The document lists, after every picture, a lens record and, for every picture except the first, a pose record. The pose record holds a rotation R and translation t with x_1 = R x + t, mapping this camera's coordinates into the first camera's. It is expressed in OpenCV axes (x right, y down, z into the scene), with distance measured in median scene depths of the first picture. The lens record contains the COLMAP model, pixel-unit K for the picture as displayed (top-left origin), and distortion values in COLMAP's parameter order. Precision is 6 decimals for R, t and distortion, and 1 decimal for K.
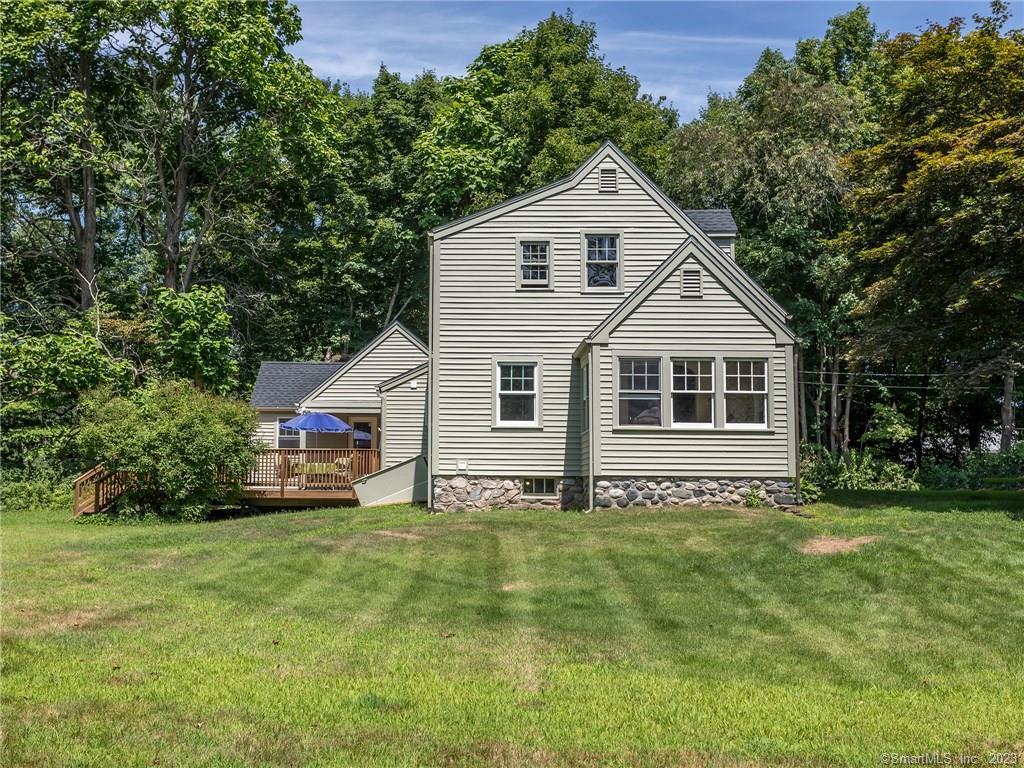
lens RADIAL K [[997.4, 0, 512.2], [0, 997.4, 383.5], [0, 0, 1]] dist [0.012128, 0.000000]
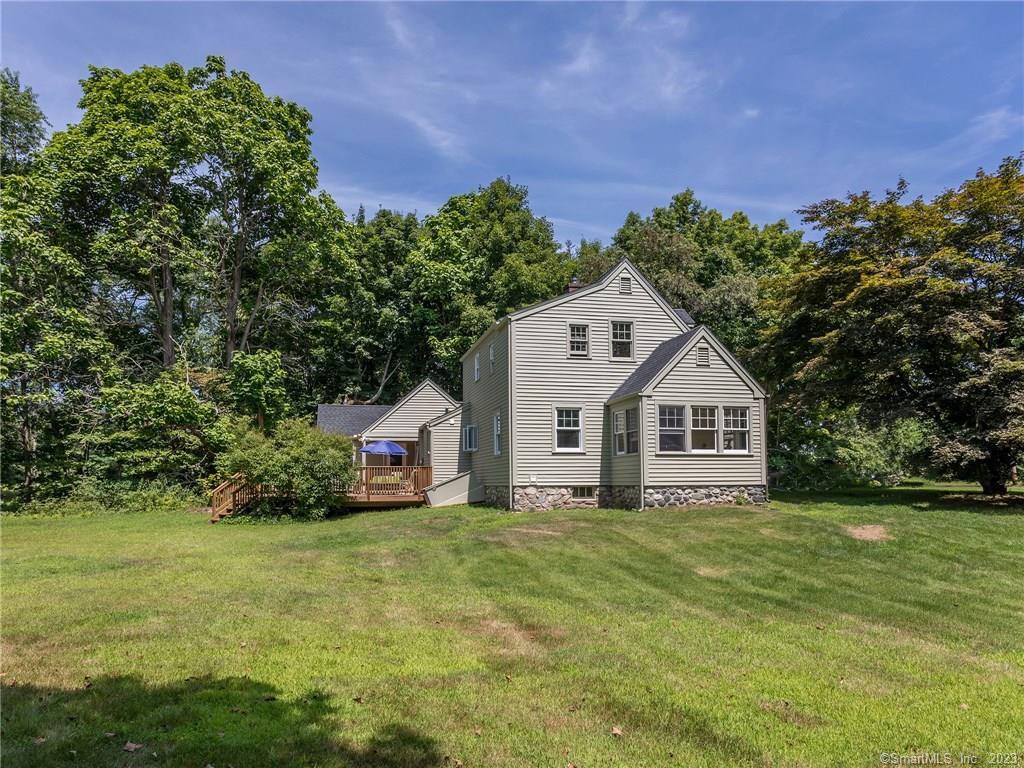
lens RADIAL K [[606.9, 0, 501.5], [0, 606.9, 441.7], [0, 0, 1]] dist [-0.004045, 0.004306]
pose [[0.979788, -0.000592, 0.200040, -0.240831], [-0.006854, 0.999309, 0.036528, -0.002932], [-0.199924, -0.037161, 0.979107, 0.134143]]
